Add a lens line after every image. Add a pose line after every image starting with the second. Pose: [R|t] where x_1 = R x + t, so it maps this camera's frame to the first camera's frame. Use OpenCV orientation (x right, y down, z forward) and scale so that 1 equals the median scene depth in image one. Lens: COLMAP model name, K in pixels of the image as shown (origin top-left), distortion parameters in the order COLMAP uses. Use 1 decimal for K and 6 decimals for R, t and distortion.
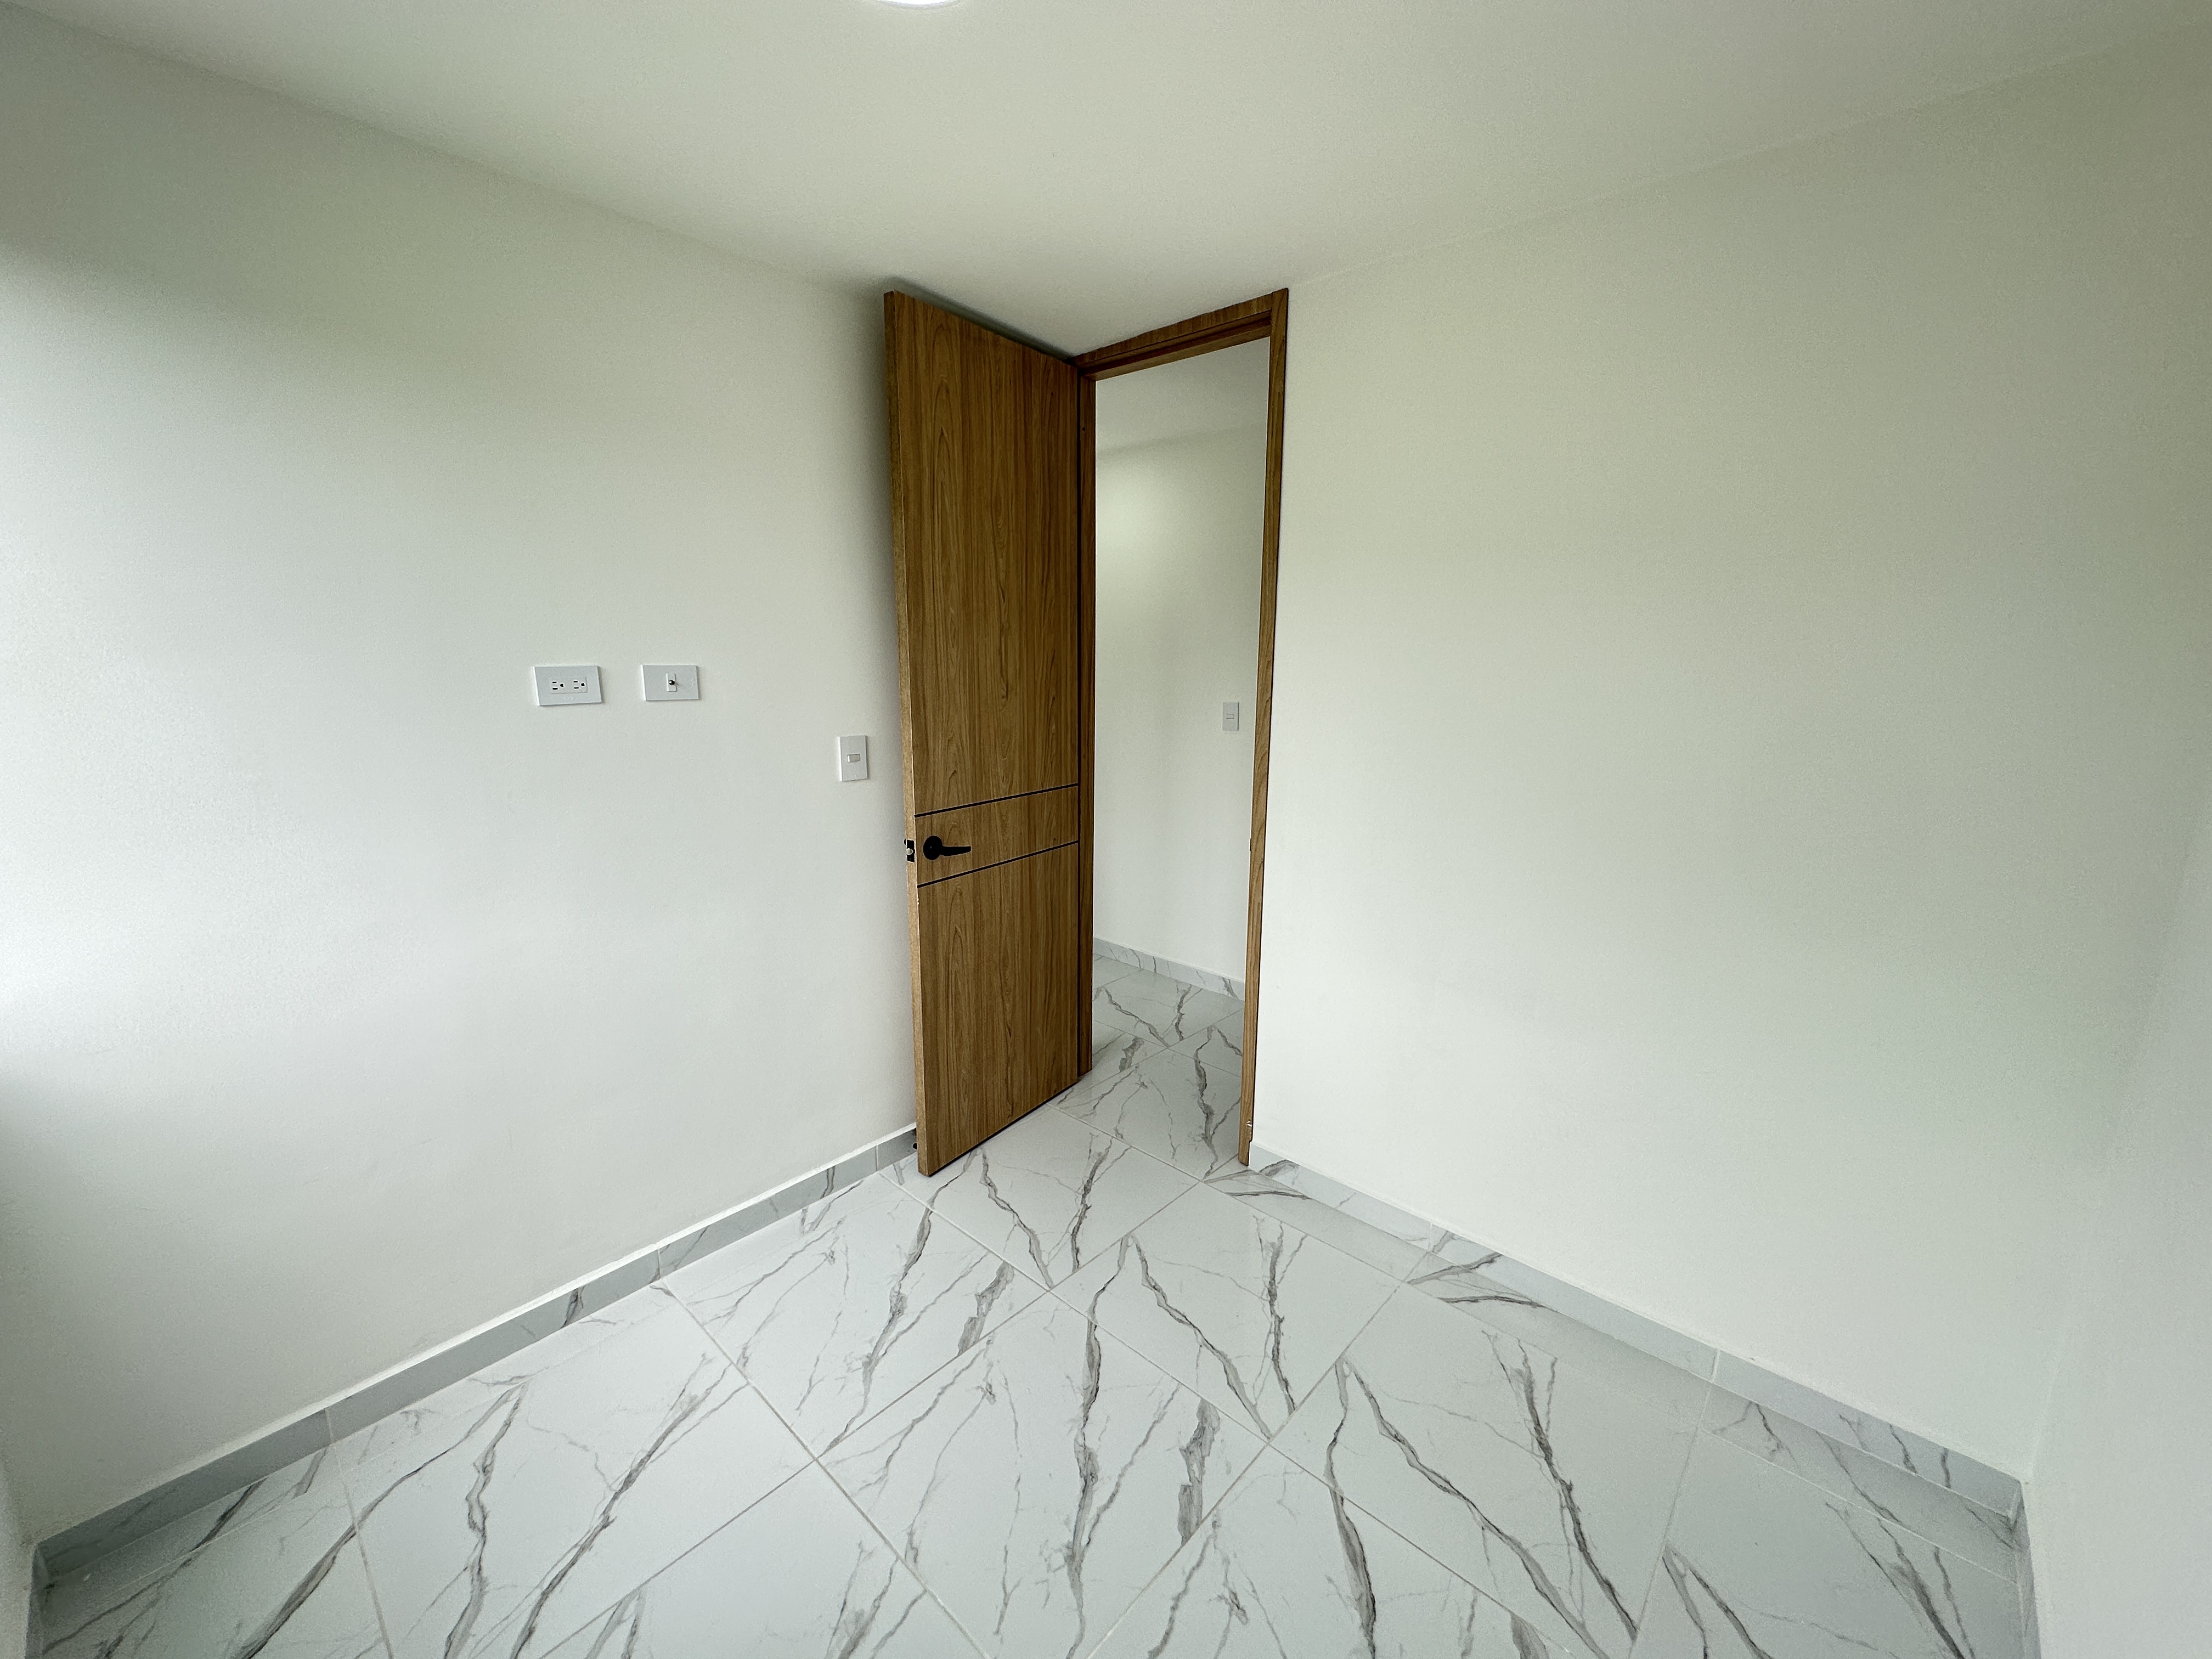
lens RADIAL K [[887.5, 0, 1067.8], [0, 887.5, 826.0], [0, 0, 1]] dist [-0.002022, 0.000062]
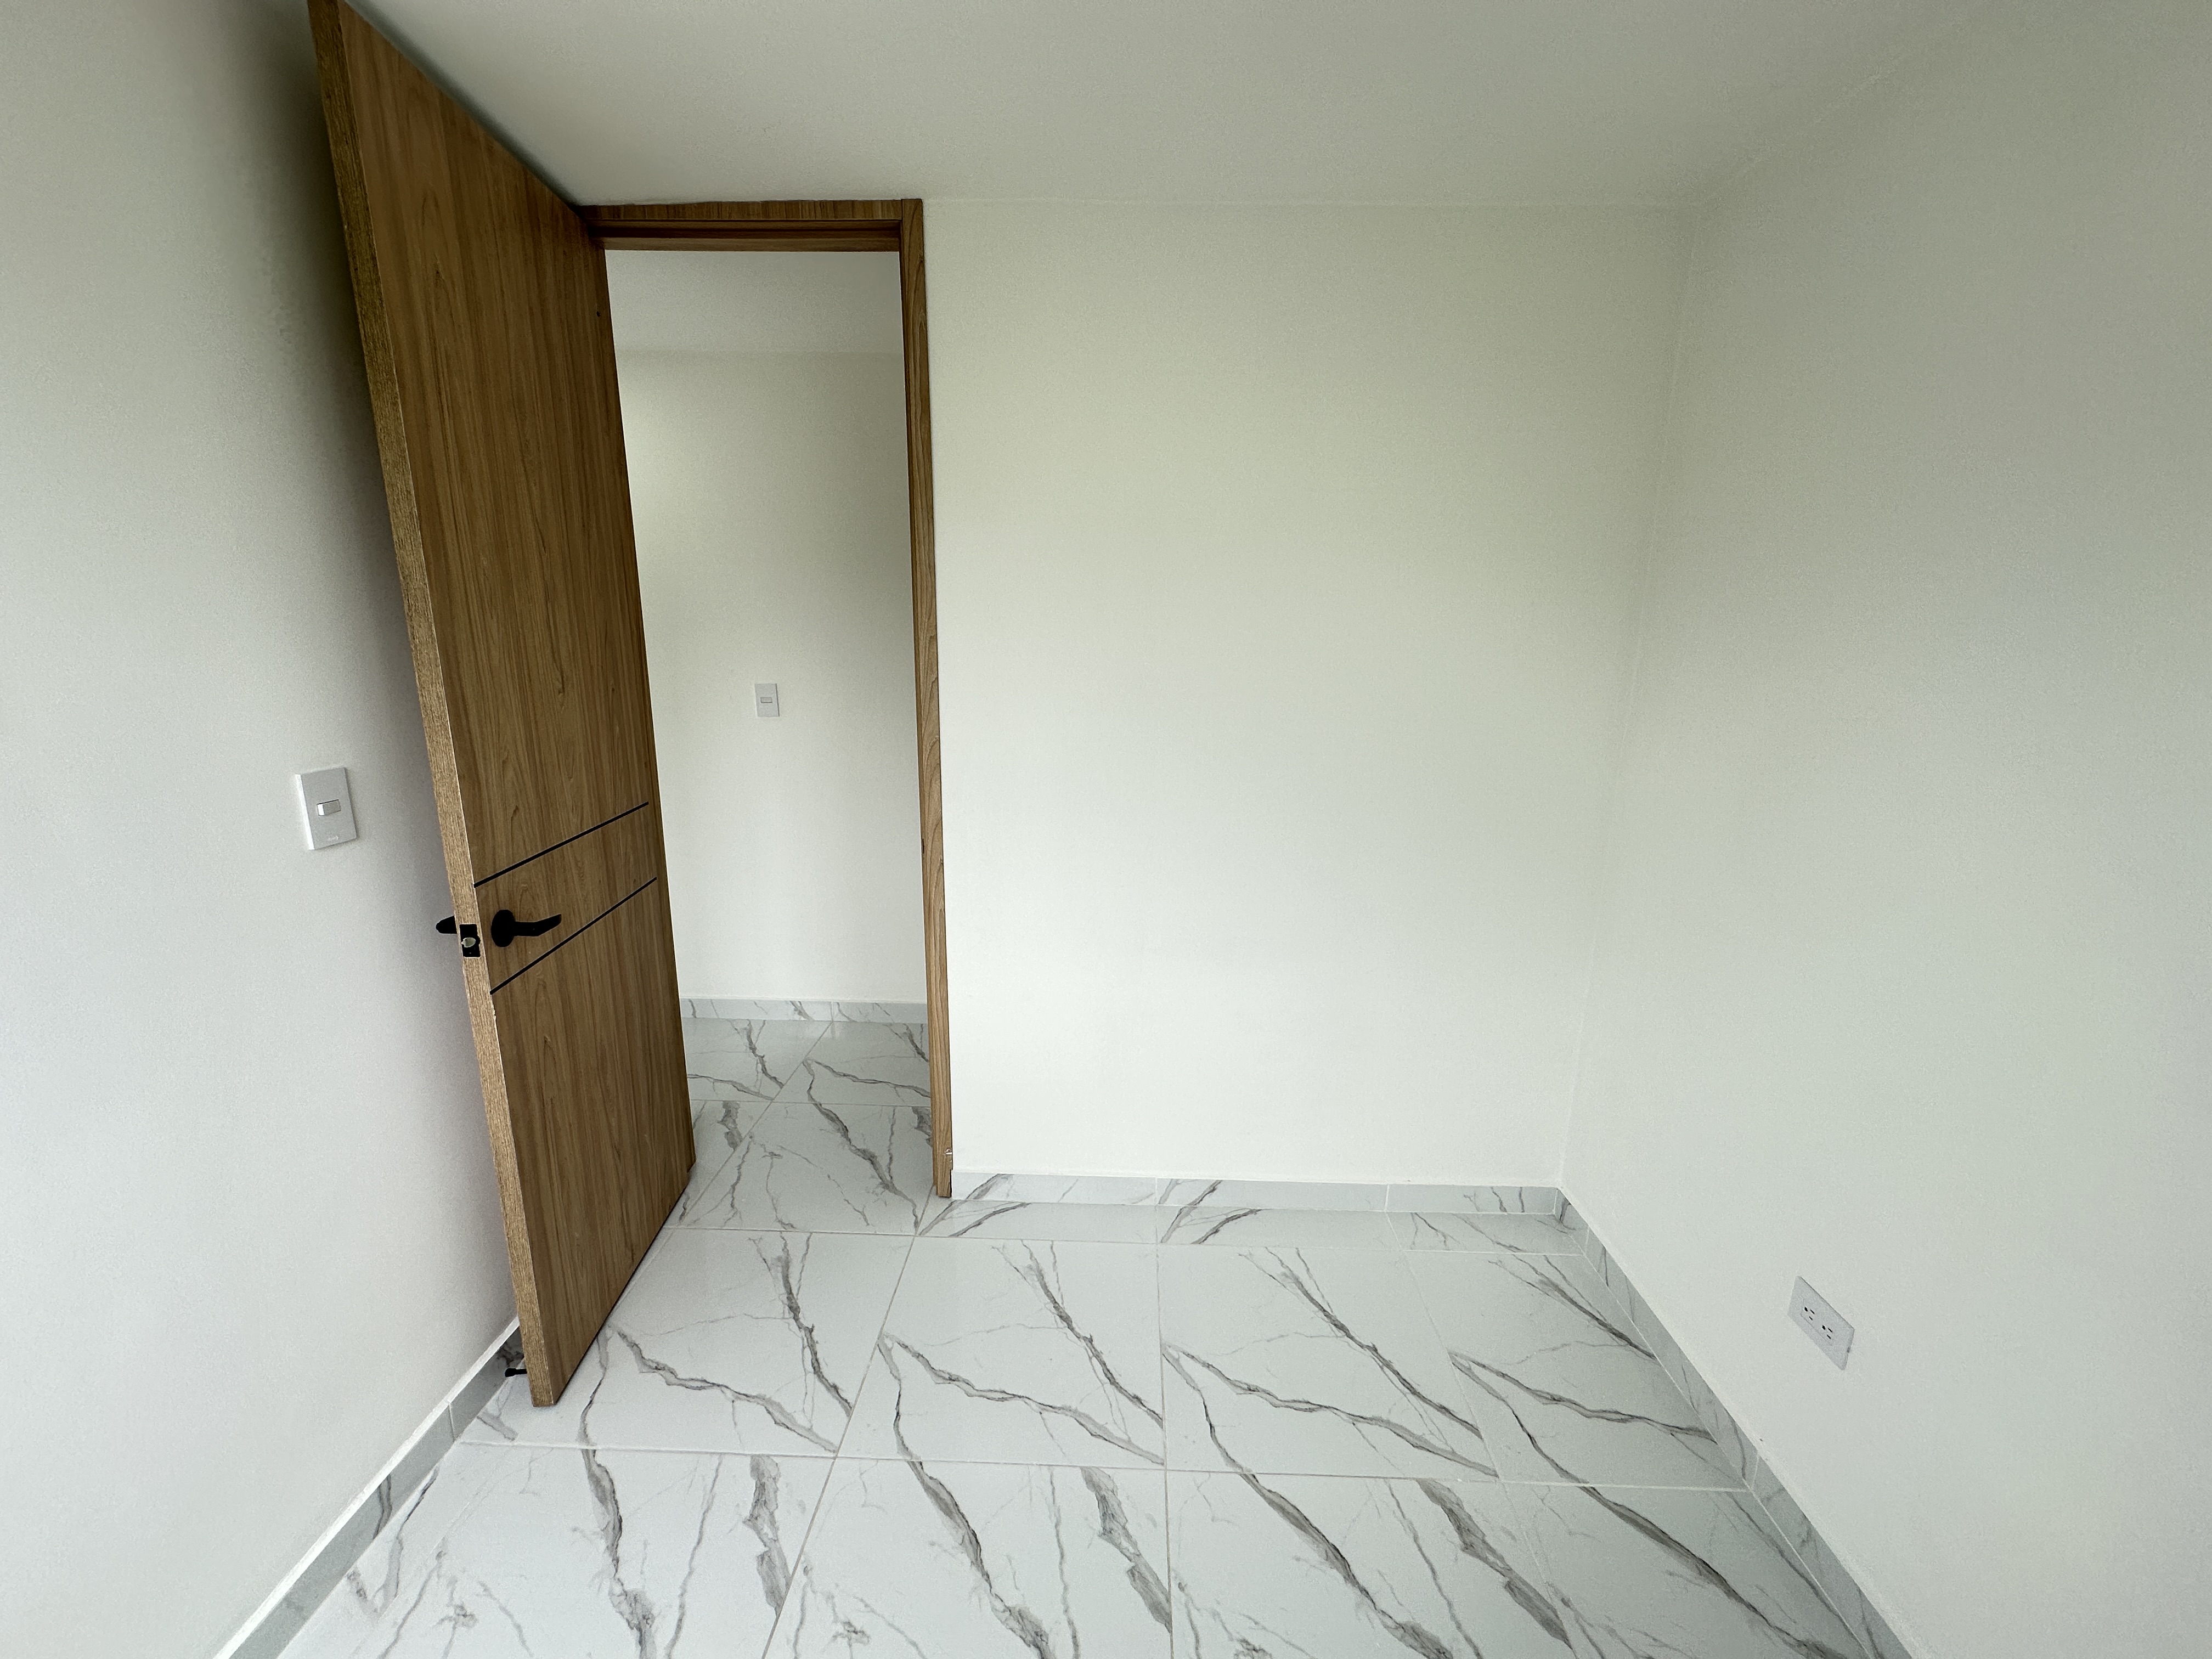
lens RADIAL K [[887.5, 0, 1107.3], [0, 887.5, 840.5], [0, 0, 1]] dist [-0.002022, 0.000062]
pose [[0.742847, -0.148723, 0.652733, -0.243557], [0.120368, 0.988794, 0.088307, -0.045204], [-0.658552, 0.012970, 0.752424, 0.224255]]
